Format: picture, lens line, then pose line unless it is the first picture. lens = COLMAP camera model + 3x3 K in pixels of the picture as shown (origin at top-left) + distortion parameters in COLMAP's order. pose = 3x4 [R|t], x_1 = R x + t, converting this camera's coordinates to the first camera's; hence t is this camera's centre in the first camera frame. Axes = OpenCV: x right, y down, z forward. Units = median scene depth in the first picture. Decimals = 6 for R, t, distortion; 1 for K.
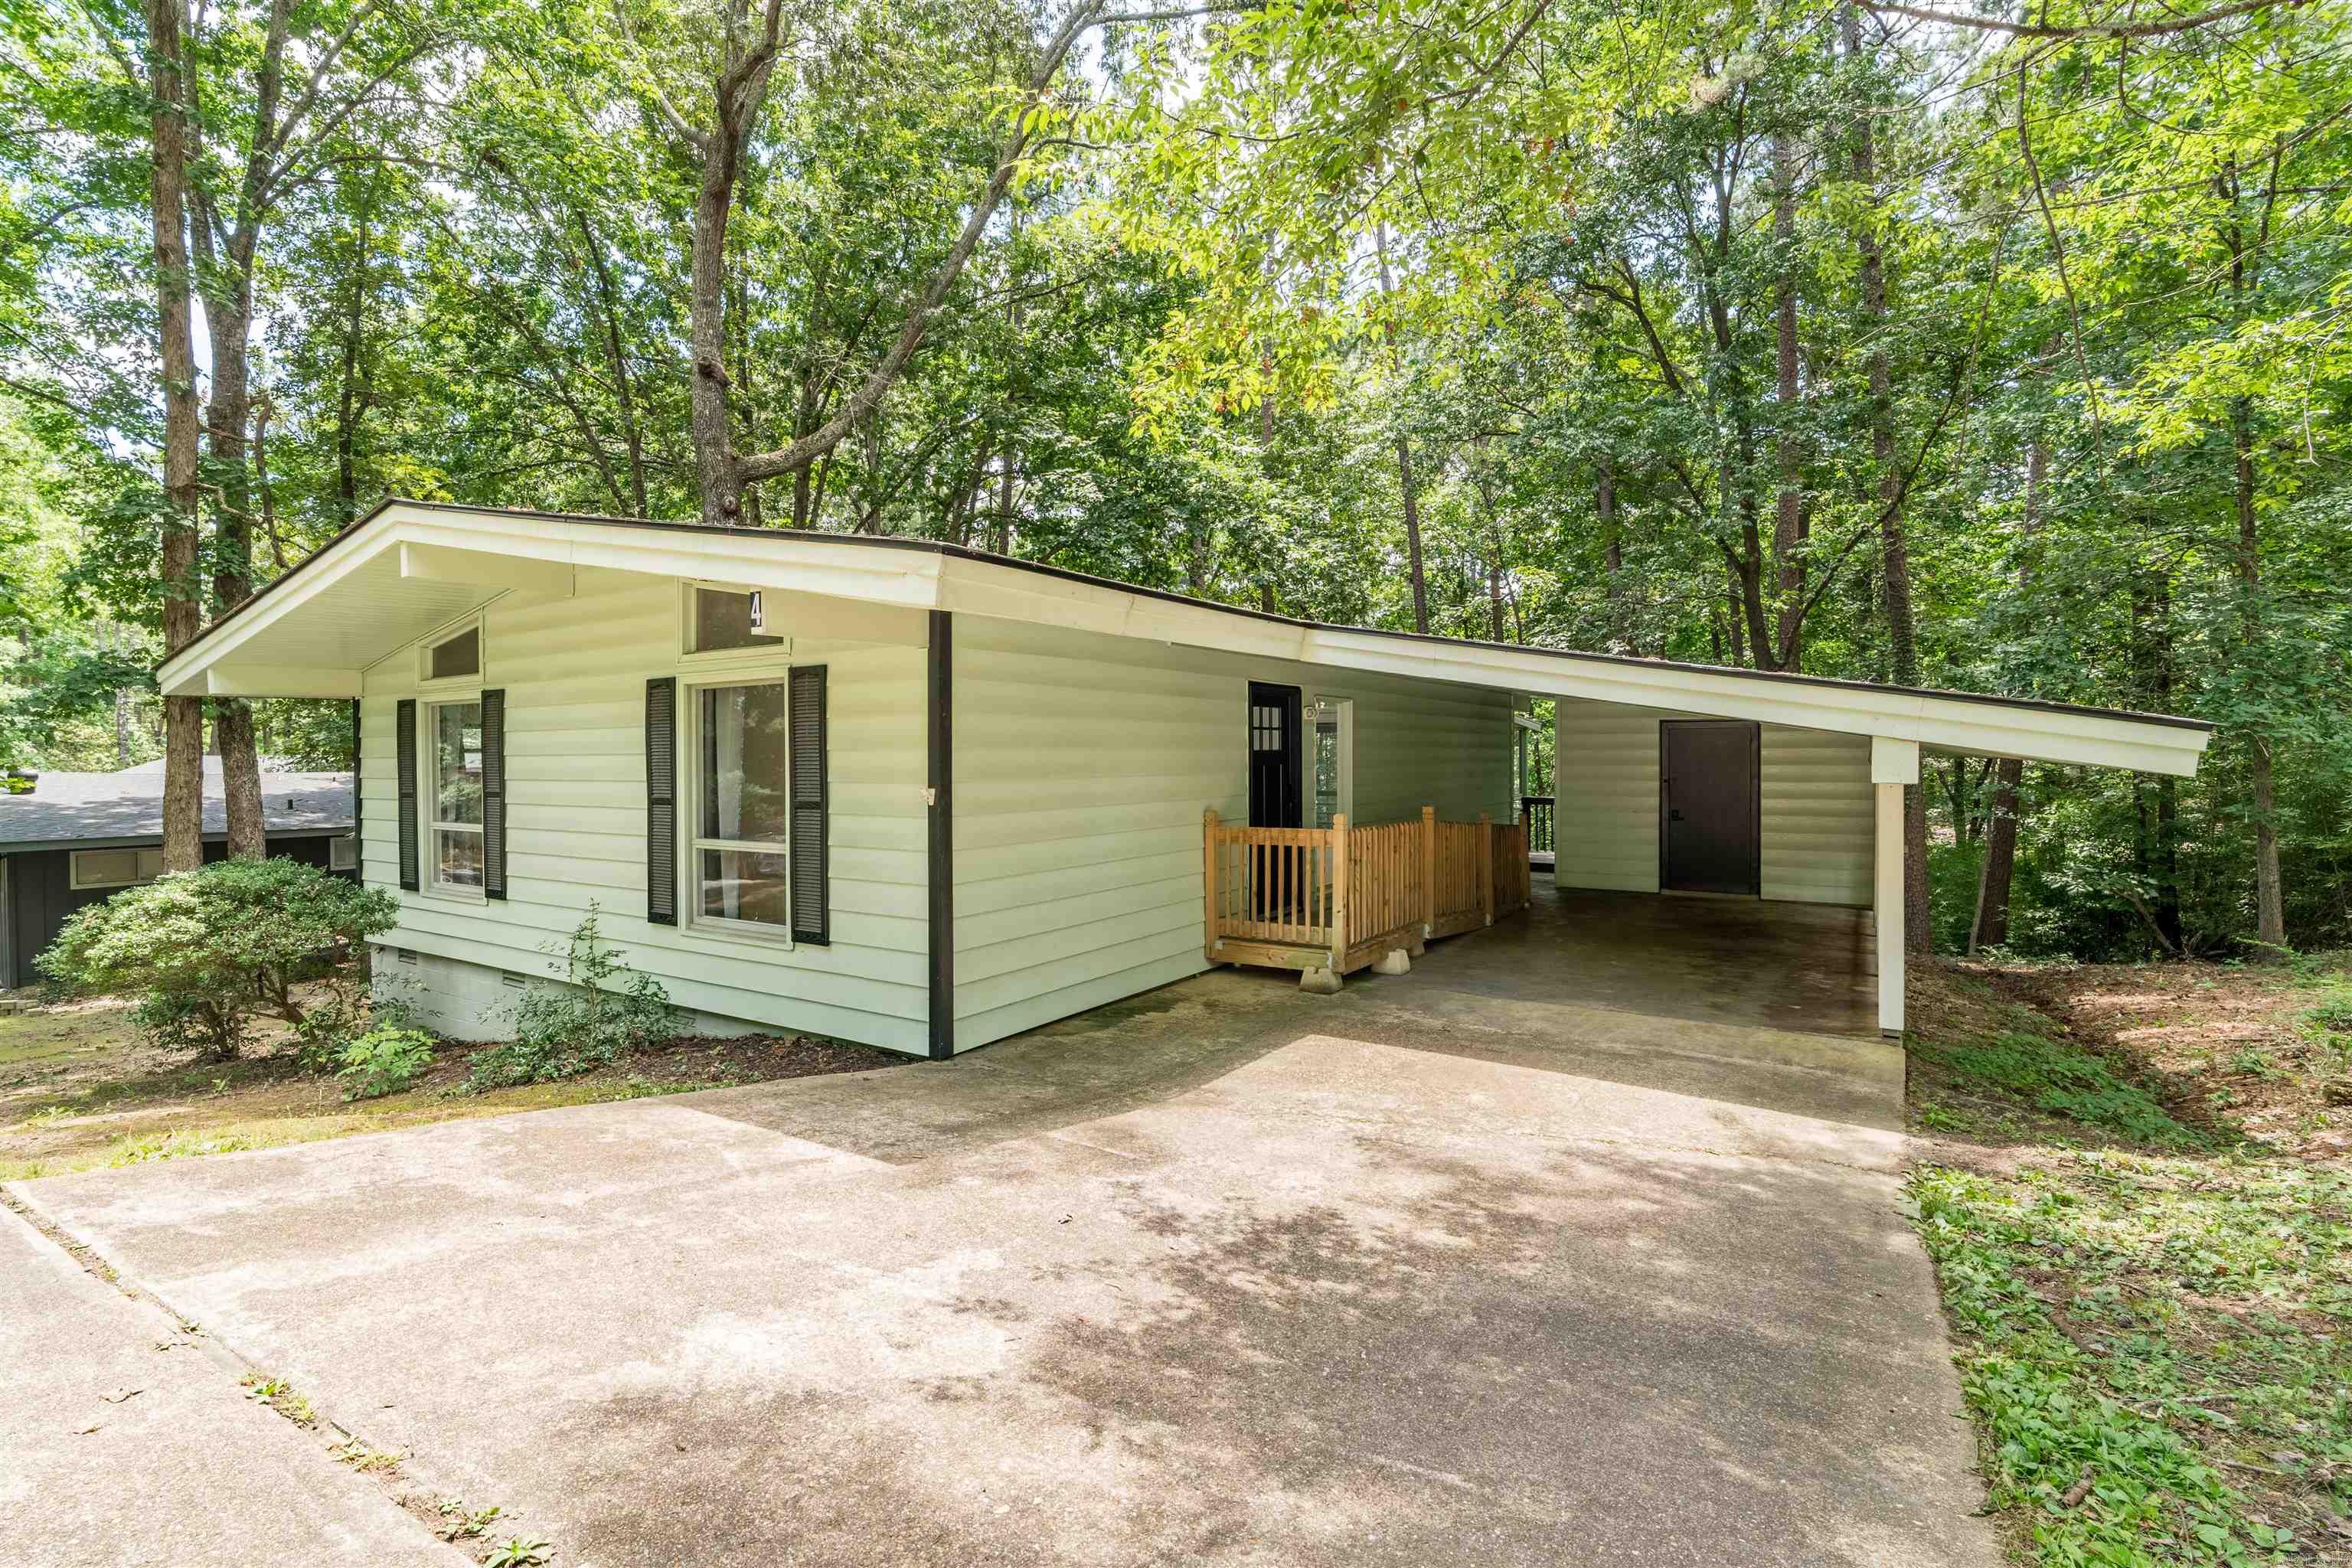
lens RADIAL K [[1103.0, 0, 1175.1], [0, 1103.0, 775.8], [0, 0, 1]] dist [-0.001602, 0.000268]
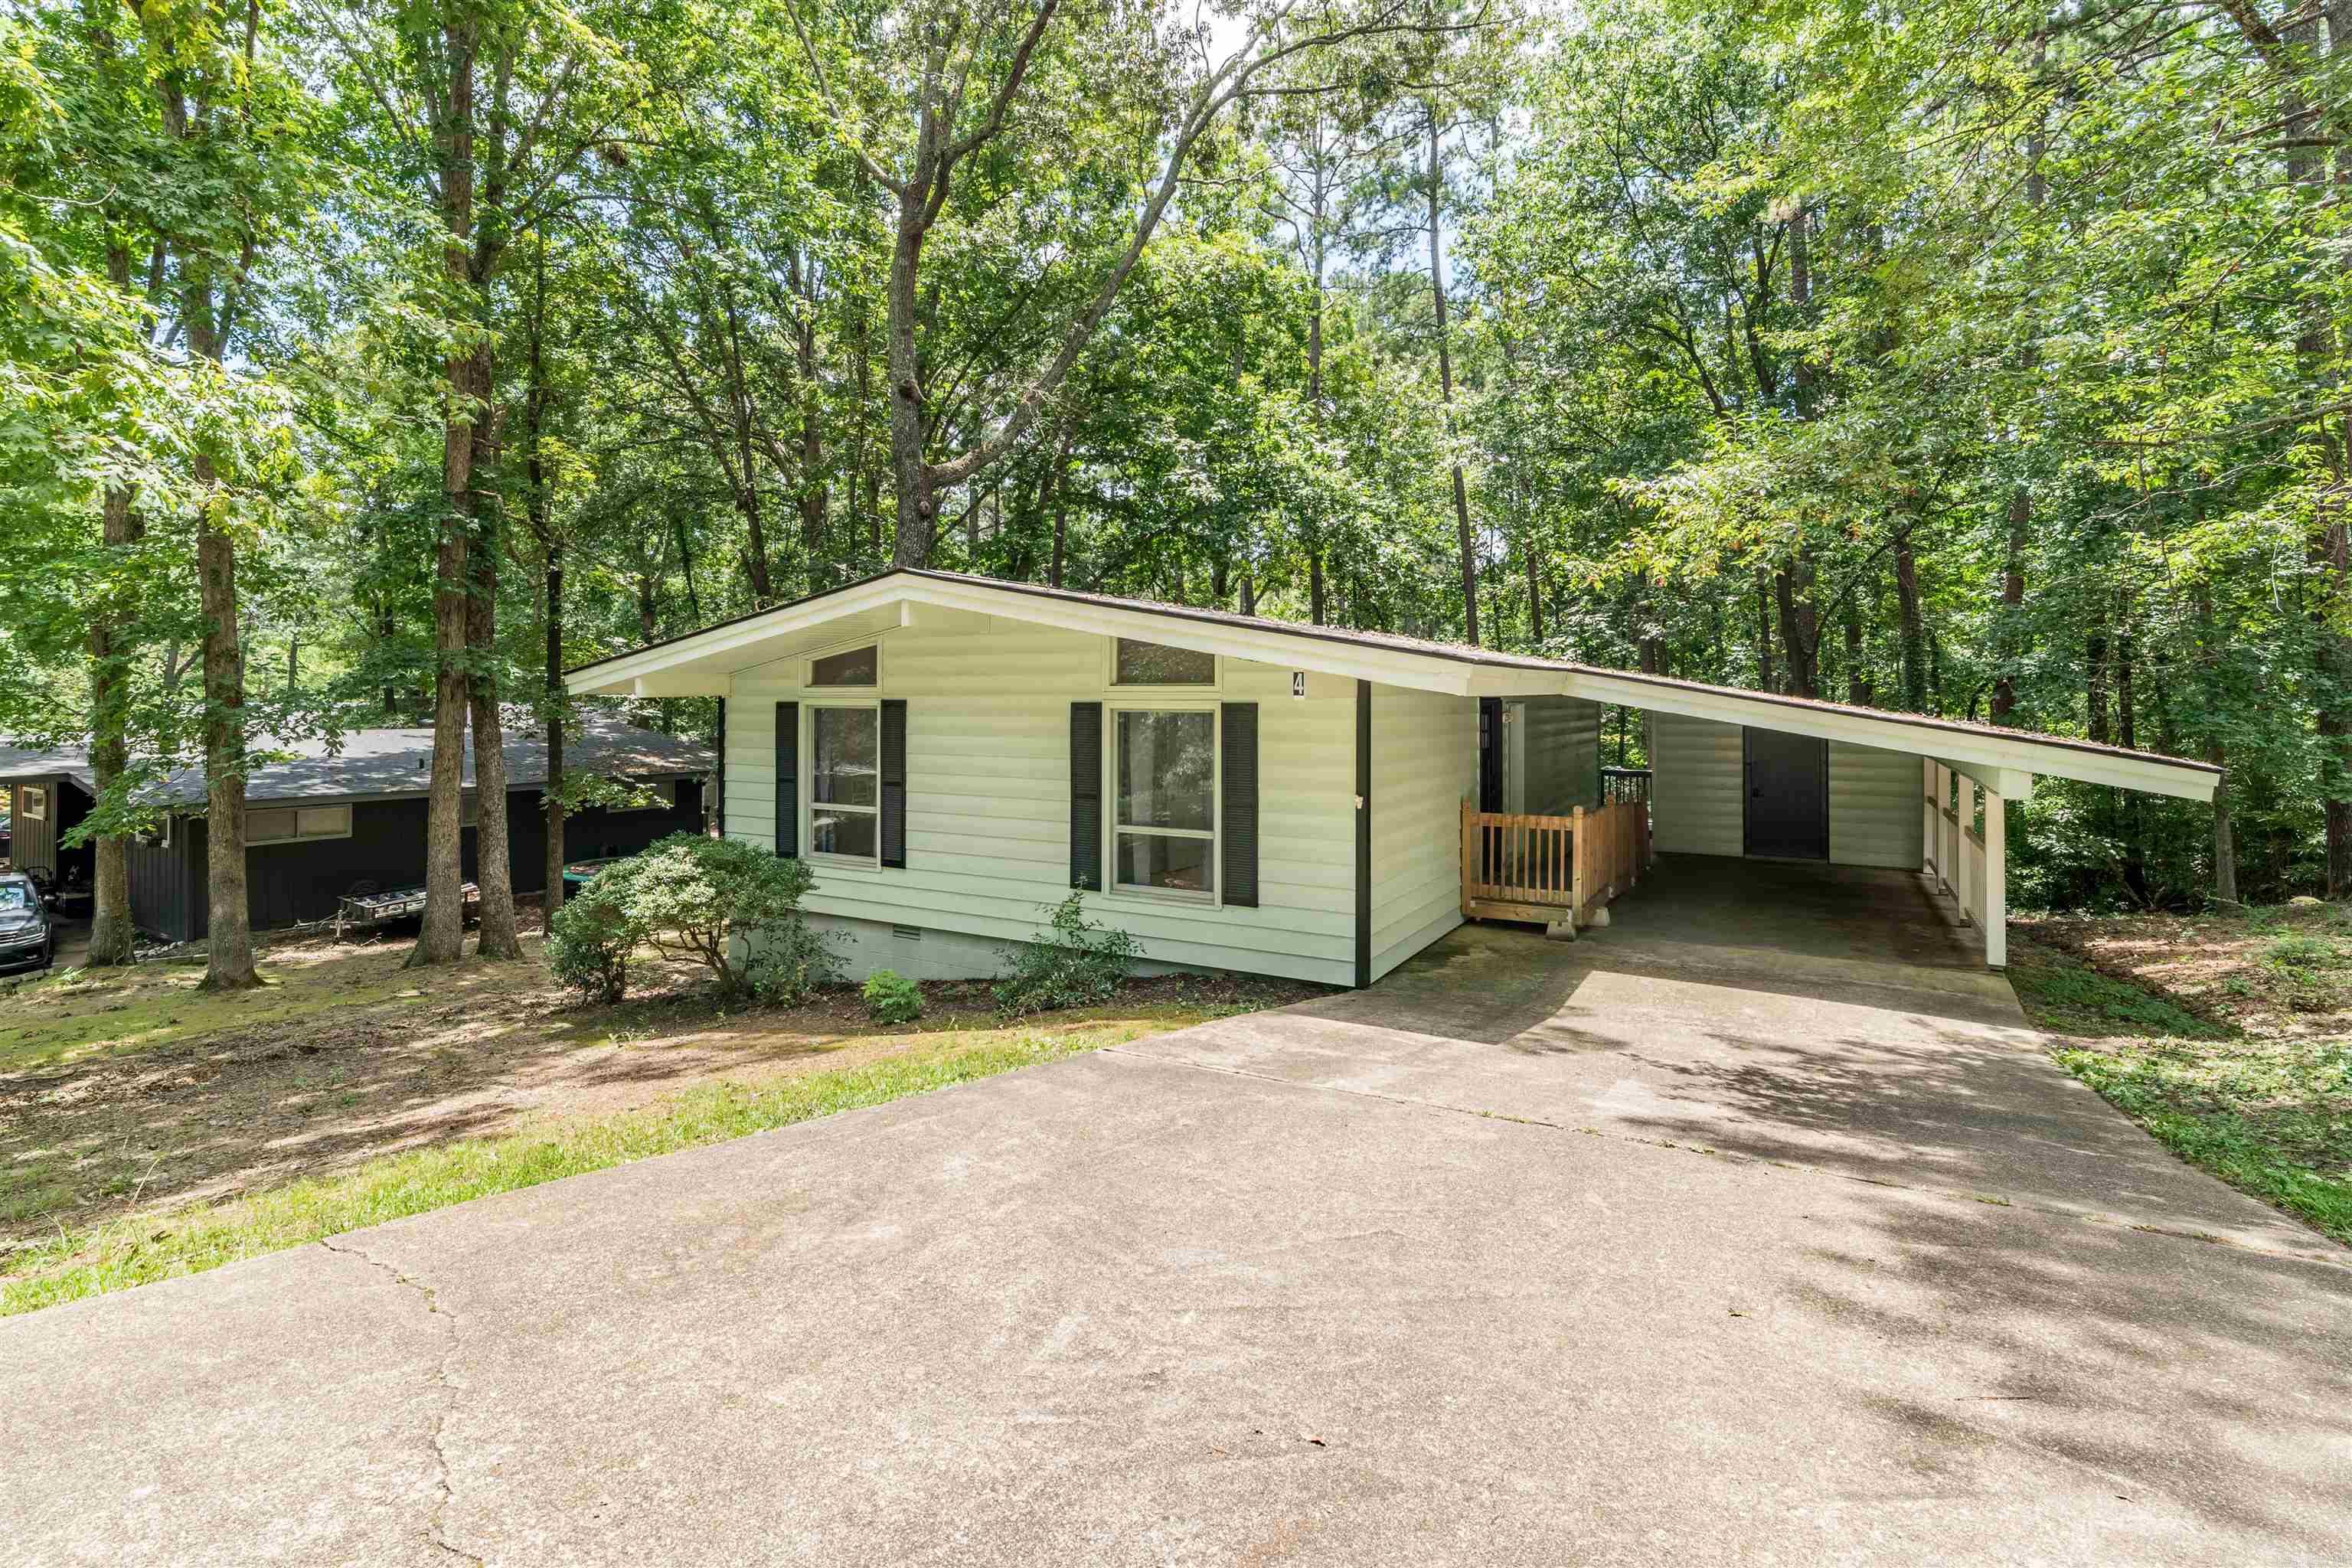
lens RADIAL K [[1148.6, 0, 1169.3], [0, 1148.6, 678.7], [0, 0, 1]] dist [-0.000708, -0.000342]
pose [[0.998328, 0.009567, 0.057010, -0.451610], [-0.007715, 0.999438, -0.032620, -0.074120], [-0.057290, 0.032125, 0.997841, -0.384671]]
